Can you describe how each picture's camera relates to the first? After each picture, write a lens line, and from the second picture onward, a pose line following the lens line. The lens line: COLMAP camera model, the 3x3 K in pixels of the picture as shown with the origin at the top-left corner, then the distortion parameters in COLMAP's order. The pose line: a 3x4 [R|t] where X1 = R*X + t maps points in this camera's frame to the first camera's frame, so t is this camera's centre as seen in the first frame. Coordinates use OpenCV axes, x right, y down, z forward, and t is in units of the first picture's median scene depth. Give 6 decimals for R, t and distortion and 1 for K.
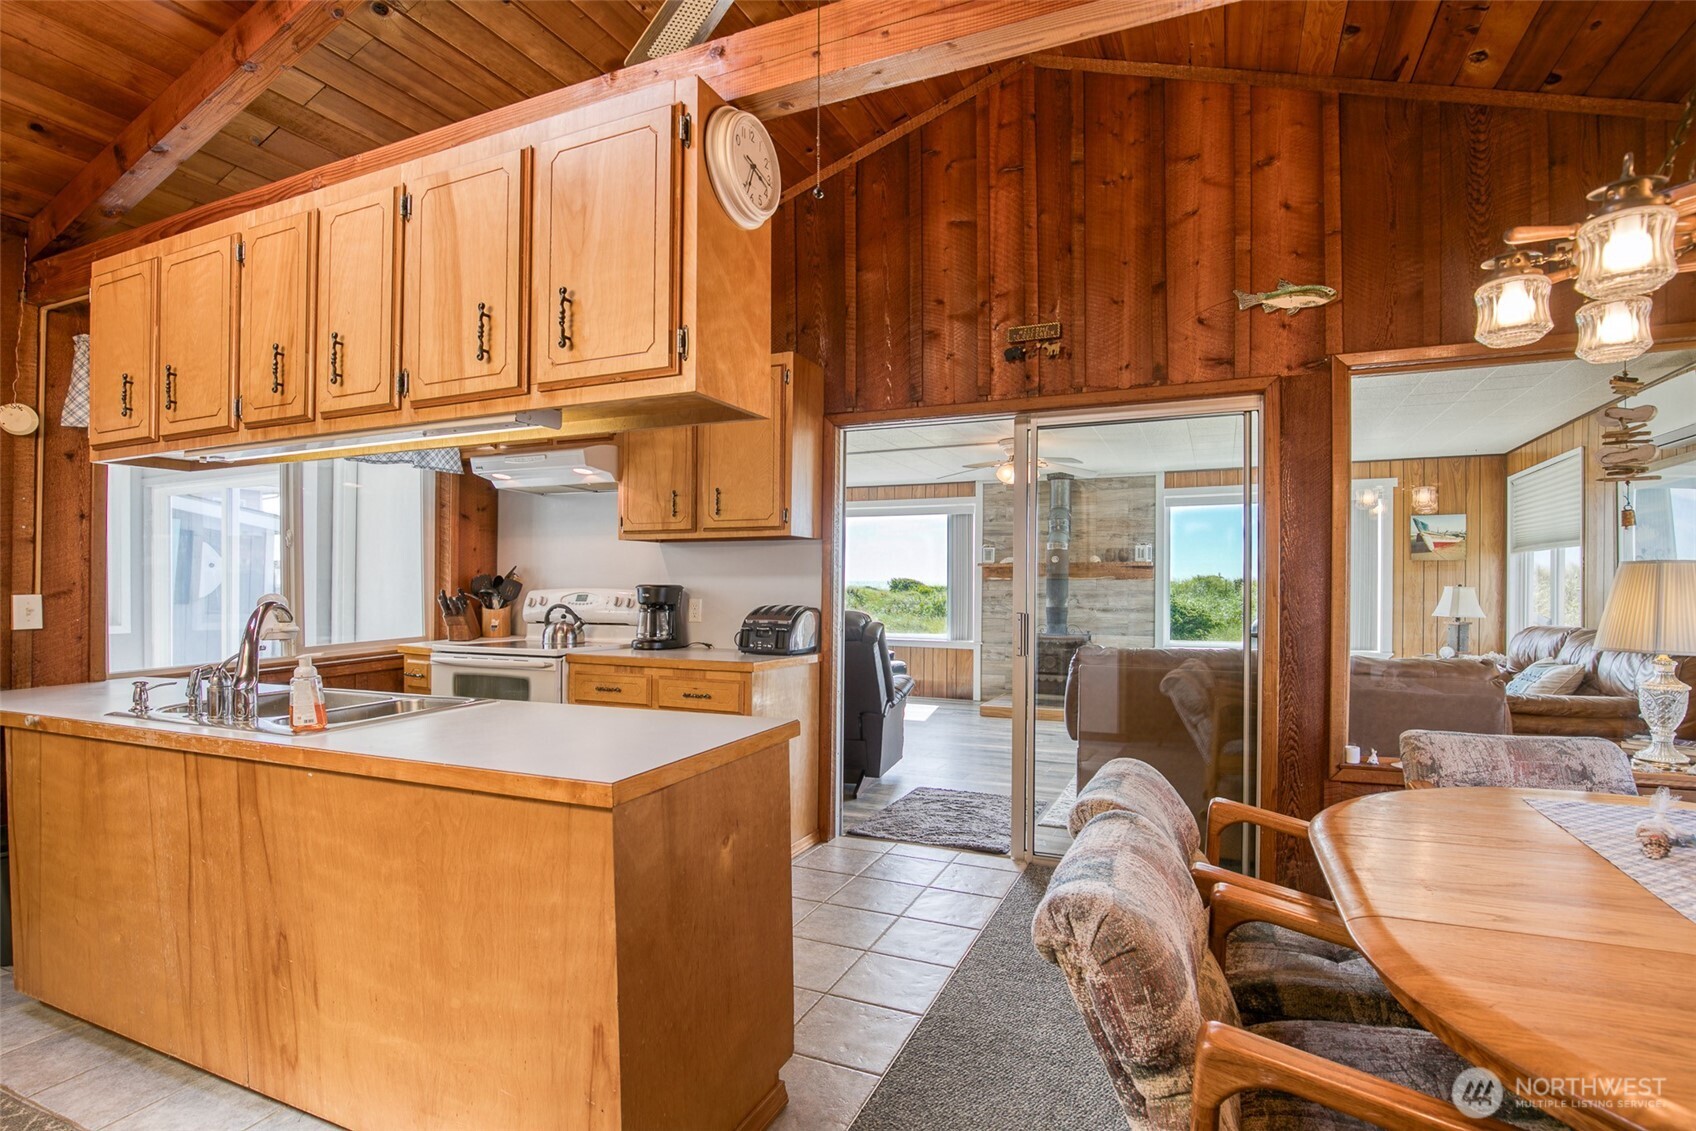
lens RADIAL K [[755.7, 0, 907.6], [0, 755.7, 583.1], [0, 0, 1]] dist [-0.031317, -0.000074]
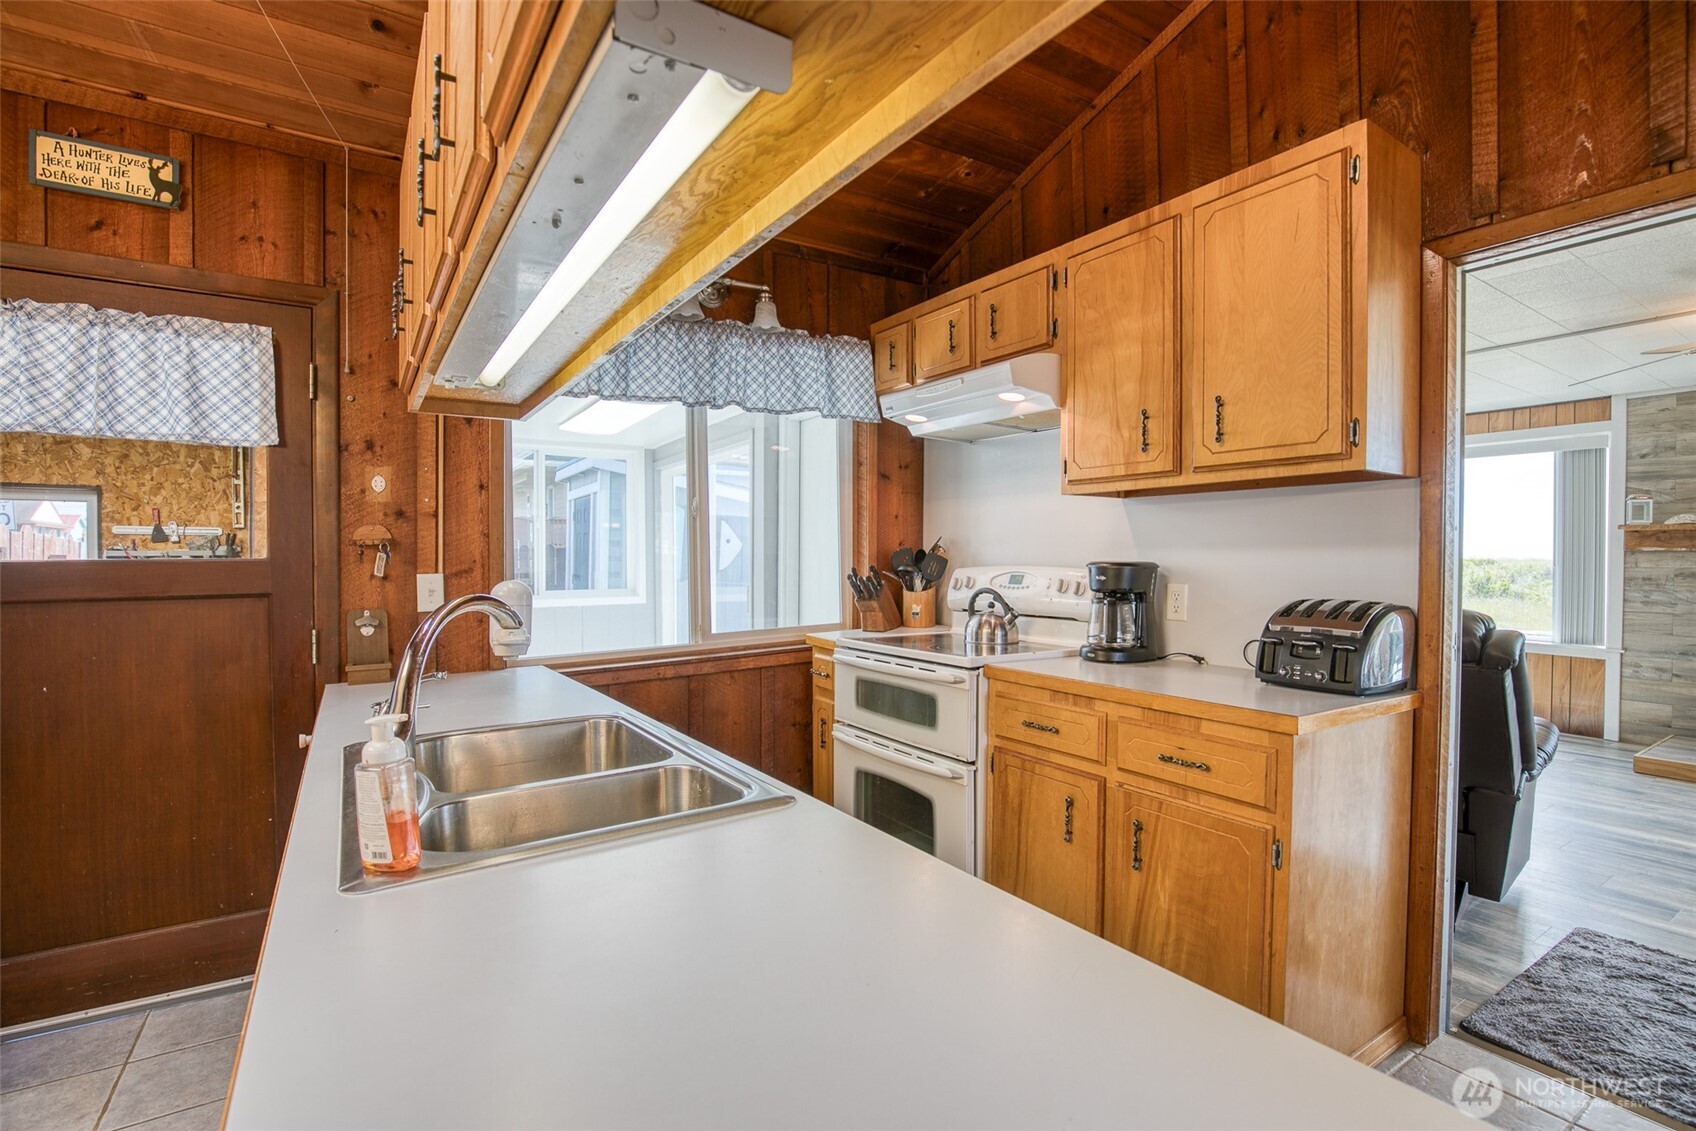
lens RADIAL K [[847.6, 0, 905.1], [0, 847.6, 569.6], [0, 0, 1]] dist [-0.021737, 0.000212]
pose [[0.839482, 0.006573, -0.543347, -0.093209], [0.002381, 0.999873, 0.015774, -0.003232], [0.543382, -0.014536, 0.839360, 0.297786]]
